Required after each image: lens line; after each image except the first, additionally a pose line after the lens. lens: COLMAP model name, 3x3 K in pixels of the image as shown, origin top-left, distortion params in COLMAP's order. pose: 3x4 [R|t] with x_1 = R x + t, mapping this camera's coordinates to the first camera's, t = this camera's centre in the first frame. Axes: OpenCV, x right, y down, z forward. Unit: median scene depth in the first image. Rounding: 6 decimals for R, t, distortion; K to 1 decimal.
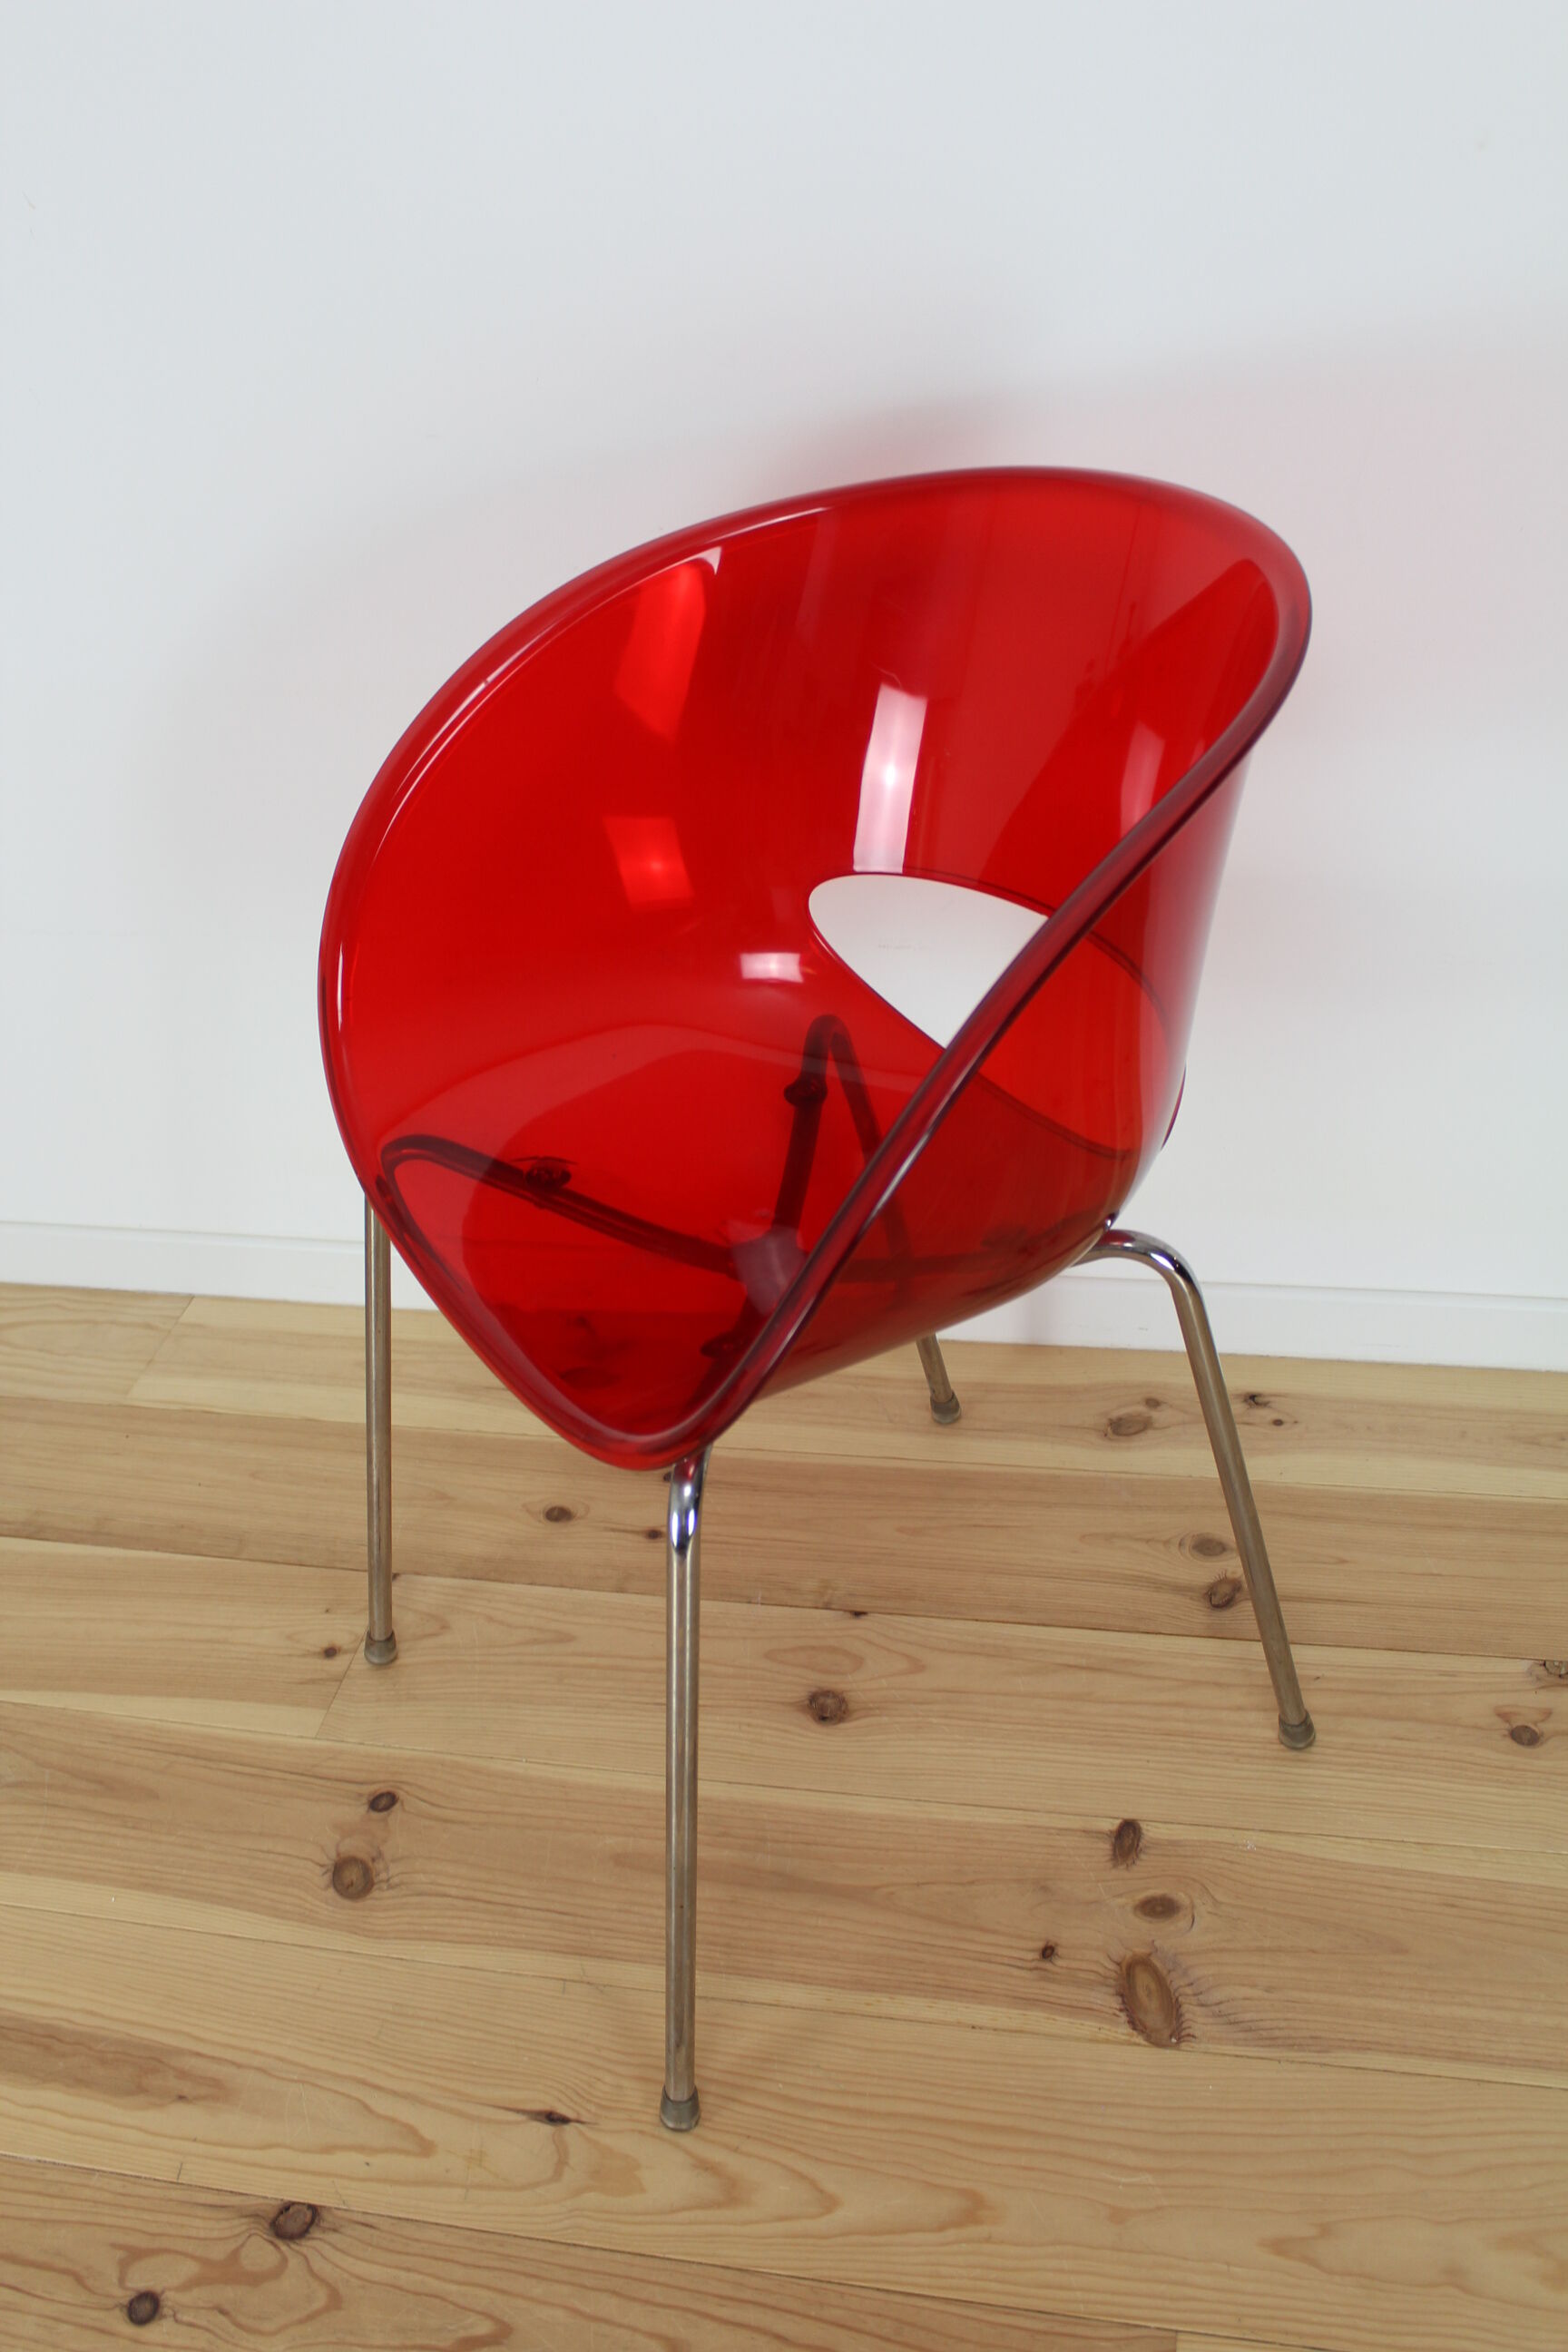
lens RADIAL K [[2176.9, 0, 753.3], [0, 2176.9, 1200.5], [0, 0, 1]] dist [-0.117856, 0.082316]
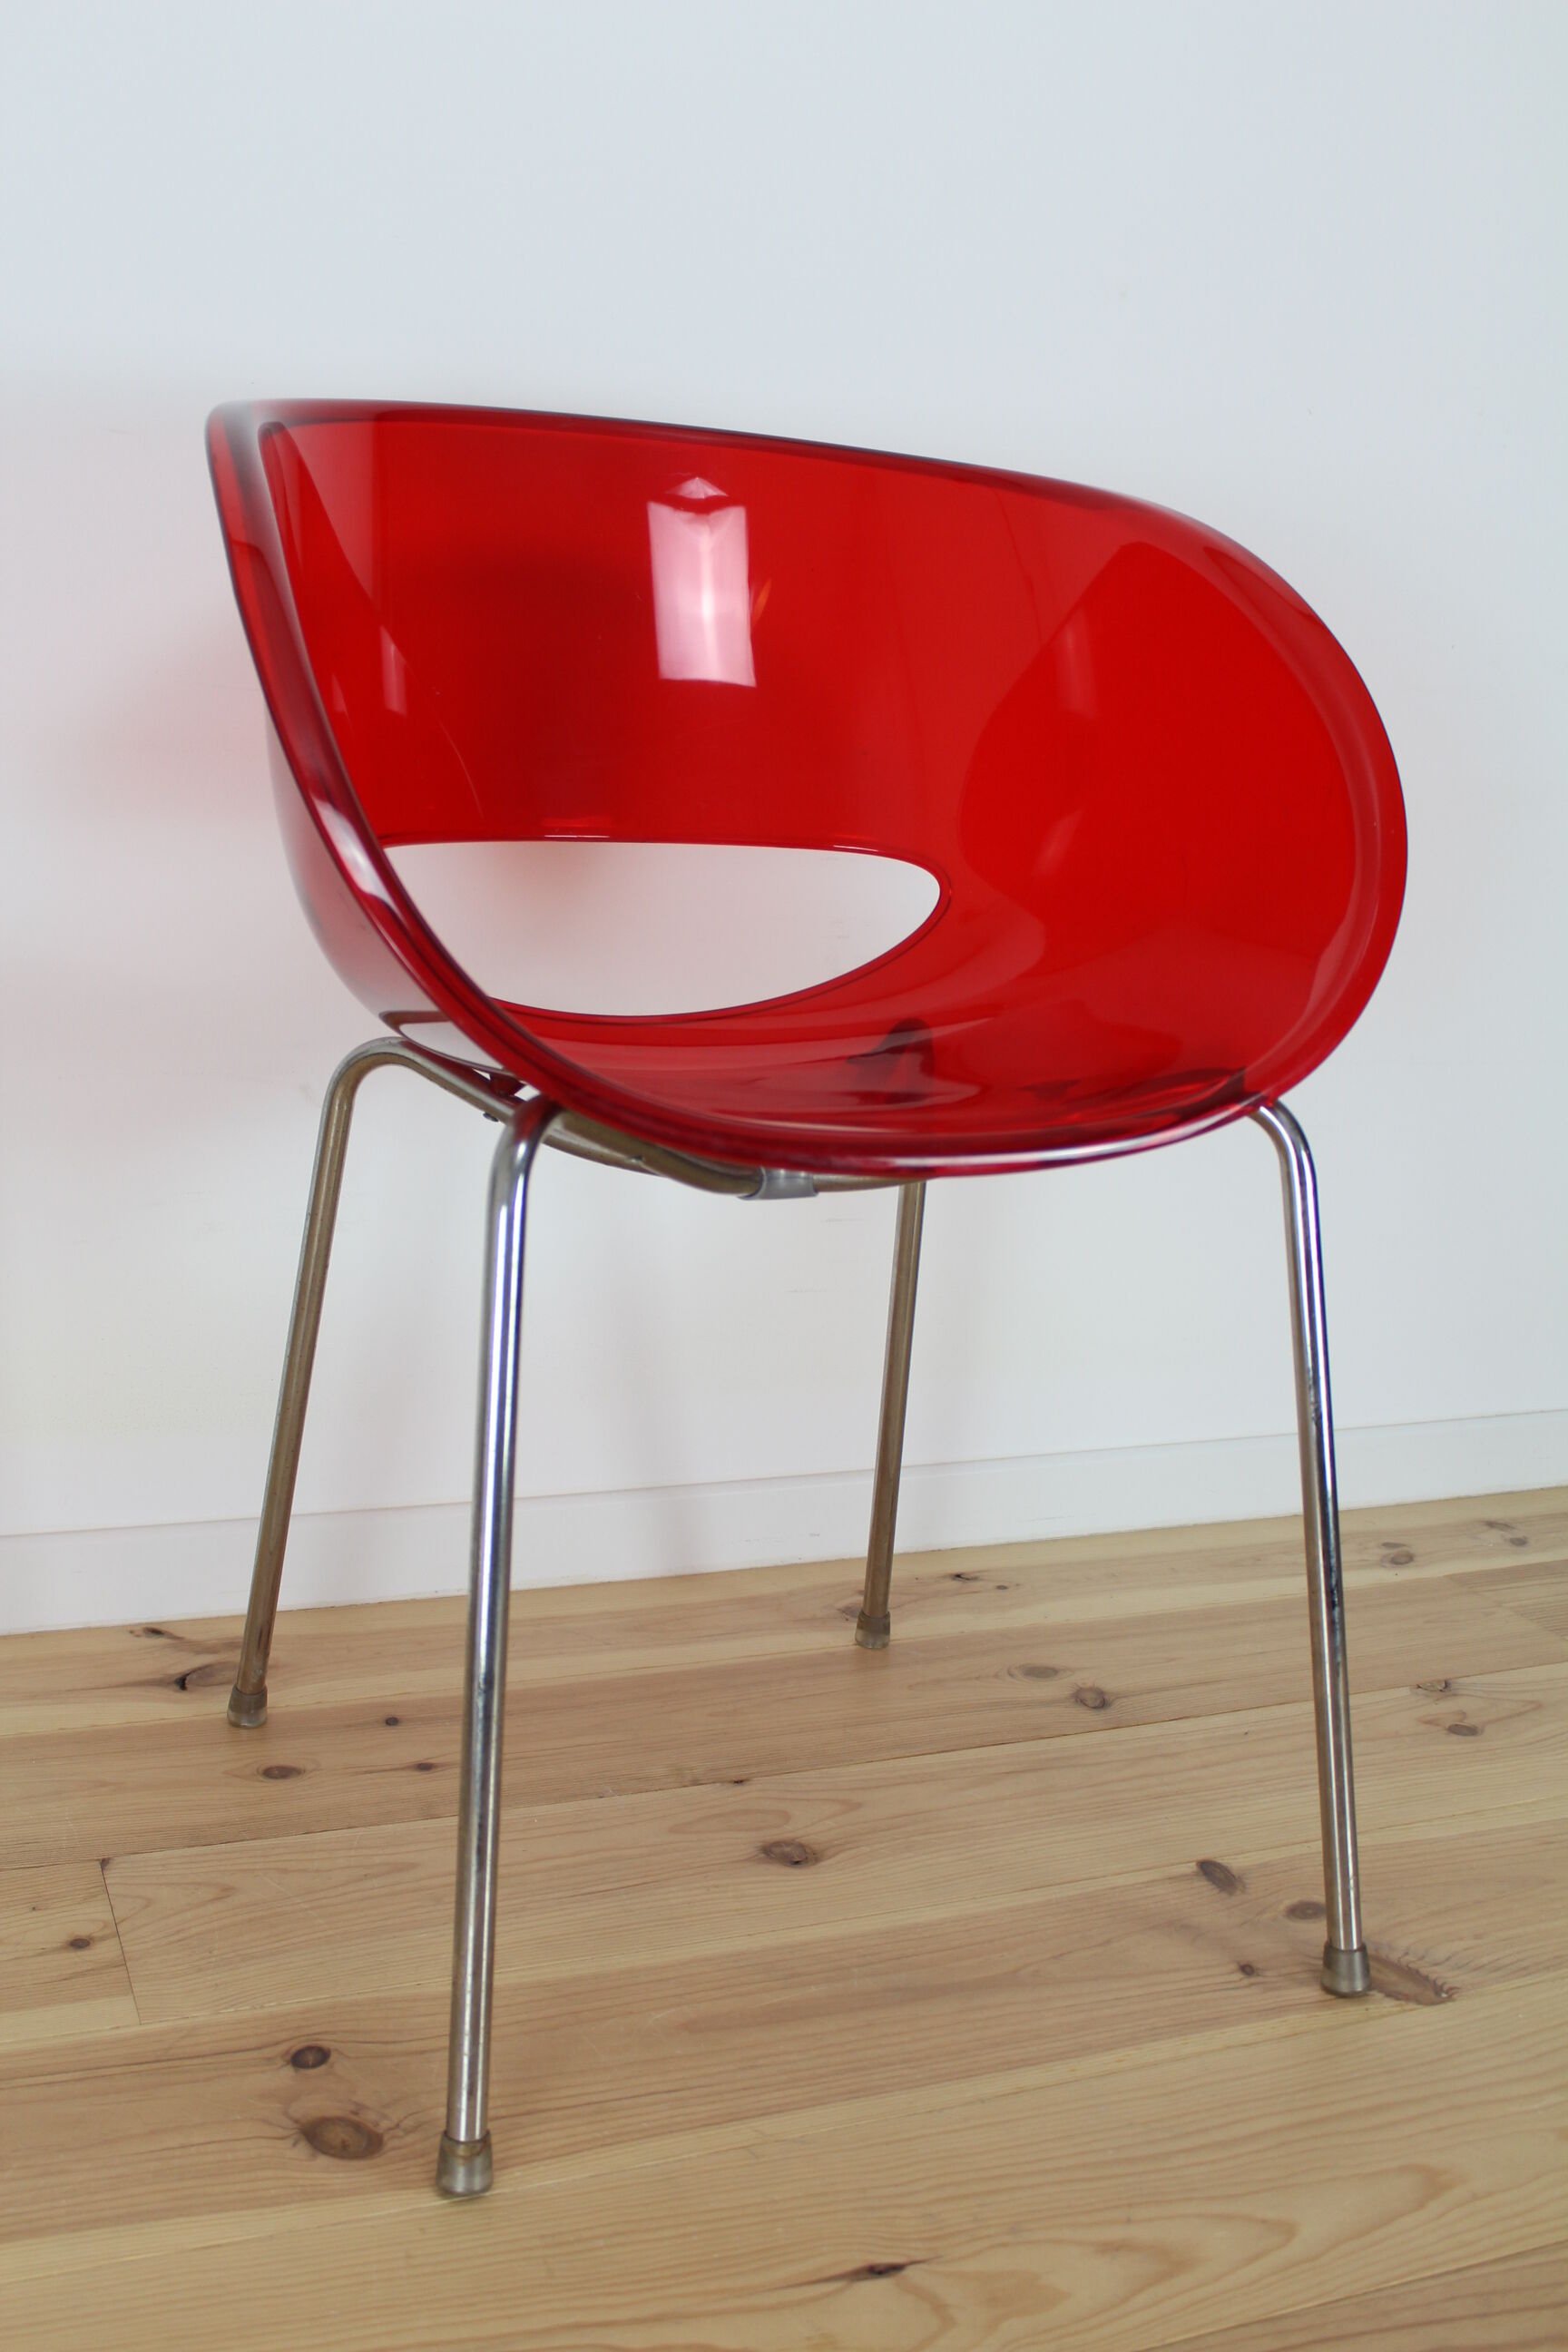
lens RADIAL K [[2305.6, 0, 792.4], [0, 2305.6, 1156.5], [0, 0, 1]] dist [-0.069696, 0.000000]
pose [[0.825754, 0.021733, 0.563612, -0.469172], [0.213625, 0.912762, -0.348182, 0.316396], [-0.522010, 0.407914, 0.749073, 0.306228]]
